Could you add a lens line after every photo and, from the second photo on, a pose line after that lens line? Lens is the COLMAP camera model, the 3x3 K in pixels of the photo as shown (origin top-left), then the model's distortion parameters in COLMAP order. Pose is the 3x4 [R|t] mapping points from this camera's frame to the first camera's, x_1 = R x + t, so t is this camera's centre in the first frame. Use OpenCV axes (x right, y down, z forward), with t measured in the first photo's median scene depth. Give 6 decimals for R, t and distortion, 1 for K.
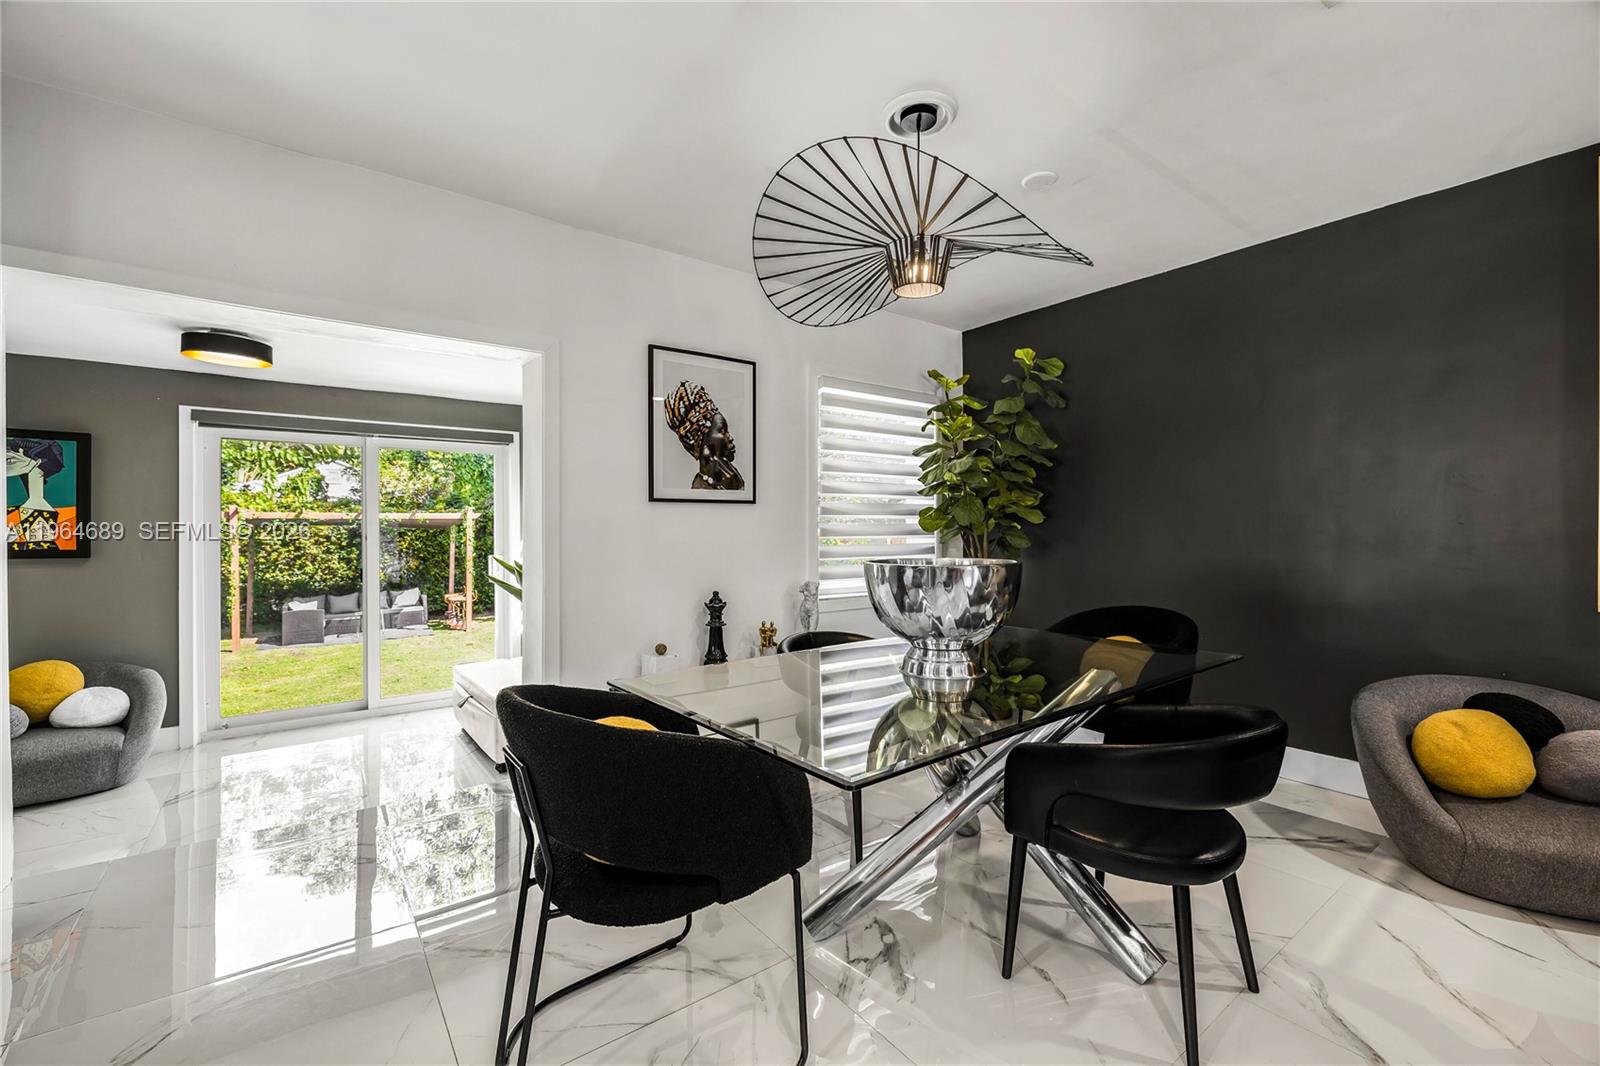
lens RADIAL K [[697.1, 0, 796.6], [0, 697.1, 527.8], [0, 0, 1]] dist [0.001756, 0.000101]
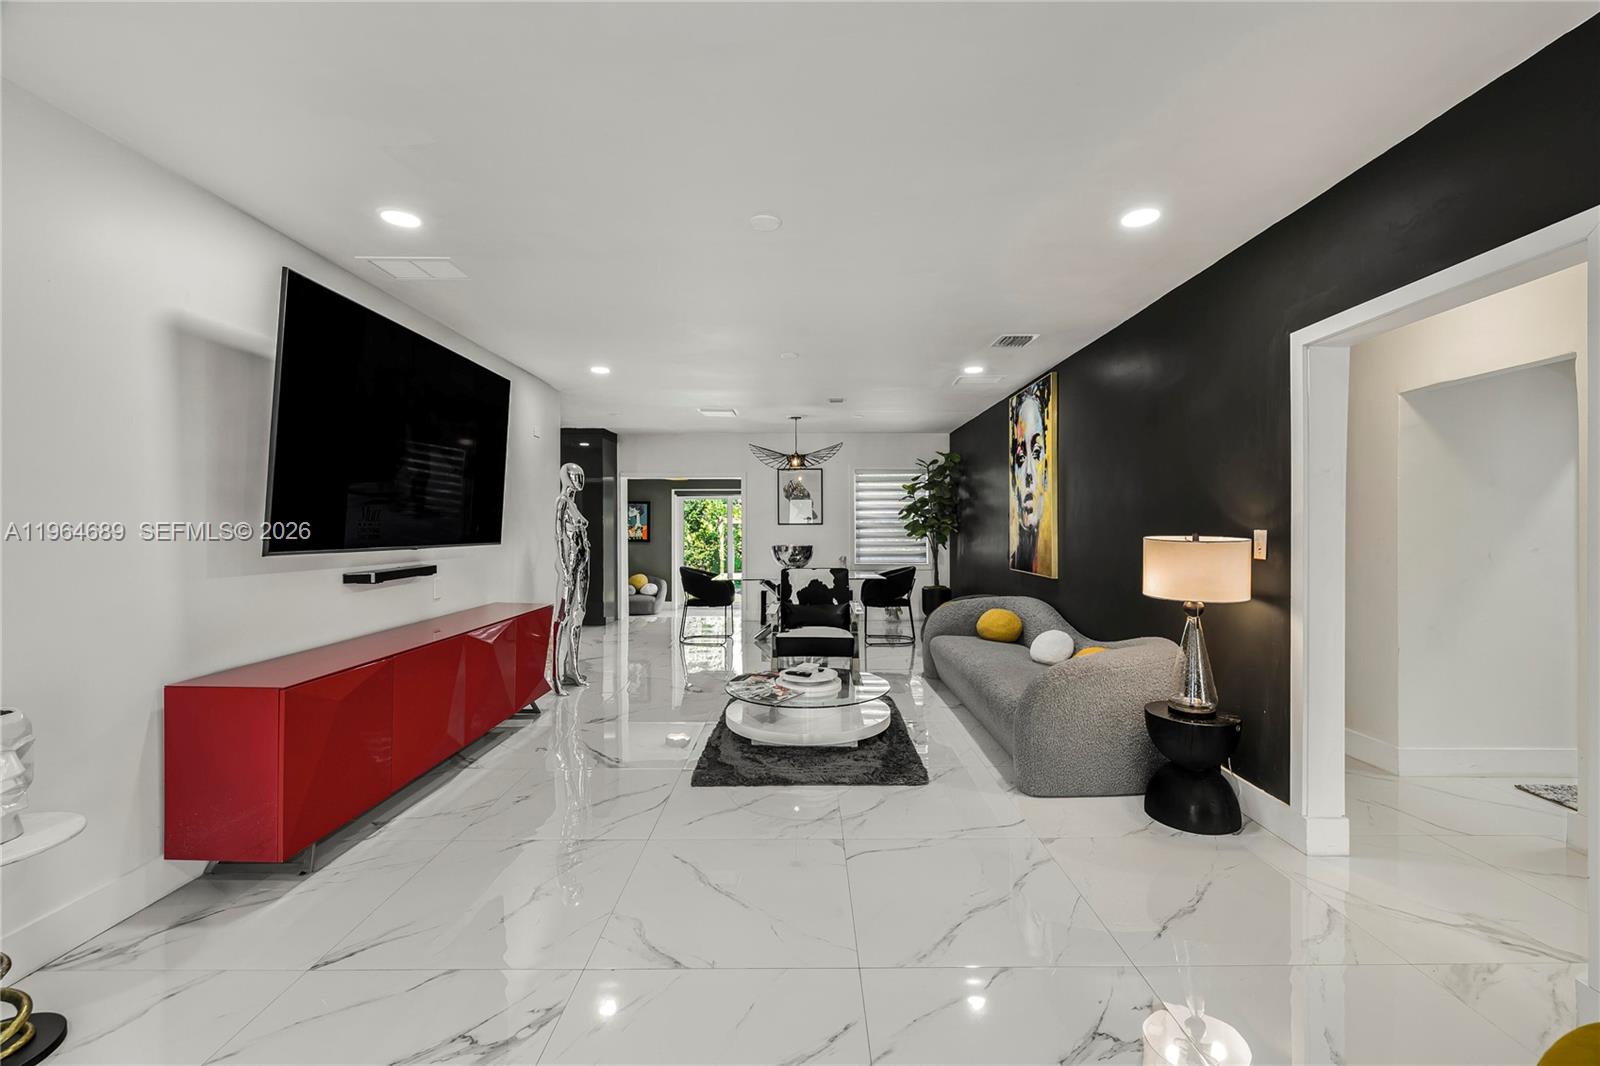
lens RADIAL K [[674.0, 0, 793.6], [0, 674.0, 531.1], [0, 0, 1]] dist [0.000436, 0.000025]
pose [[0.794979, 0.003944, -0.606624, 1.410589], [0.005480, 0.999891, 0.013683, -0.046860], [0.606612, -0.014202, 0.794871, -1.062991]]
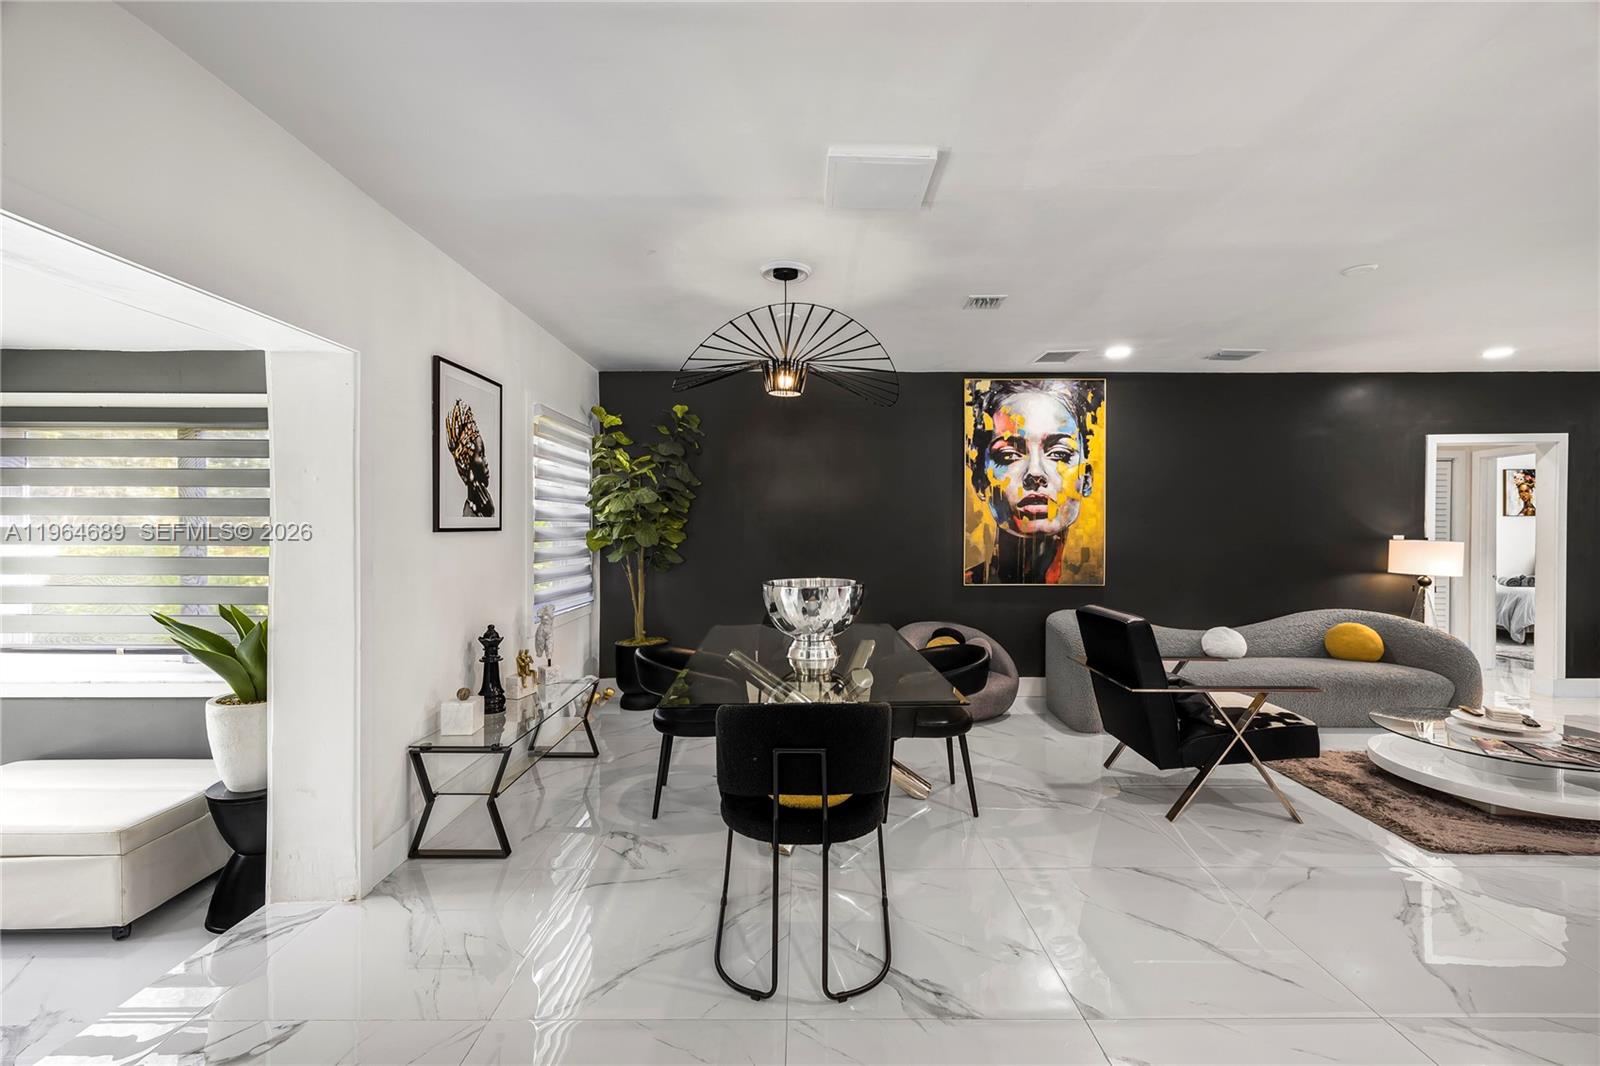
lens RADIAL K [[696.3, 0, 841.2], [0, 696.3, 526.0], [0, 0, 1]] dist [0.013534, 0.000163]
pose [[0.569308, 0.004849, 0.822110, -0.618941], [-0.004947, 0.999985, -0.002473, -0.043153], [-0.822110, -0.002659, 0.569323, 0.059651]]
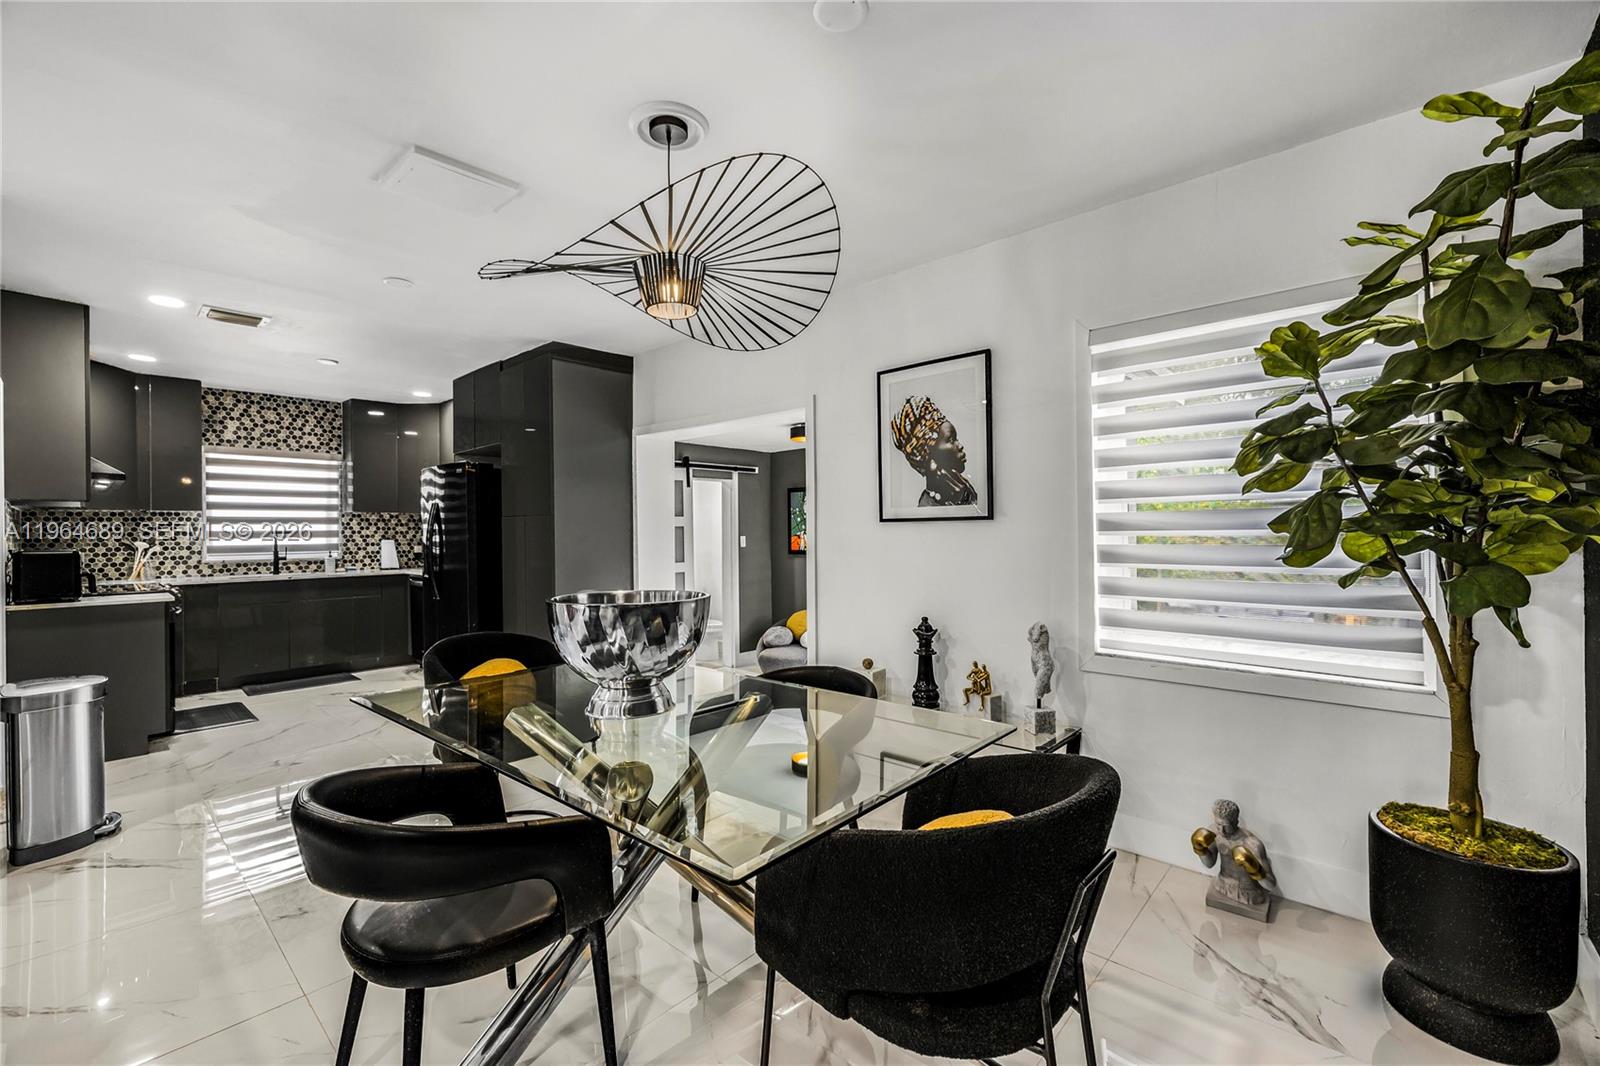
lens RADIAL K [[674.0, 0, 793.6], [0, 674.0, 531.1], [0, 0, 1]] dist [0.000436, 0.000025]
pose [[0.187166, -0.001704, -0.982327, 0.719976], [0.016157, 0.999869, 0.001343, -0.026767], [0.982195, -0.016123, 0.187169, 0.649274]]
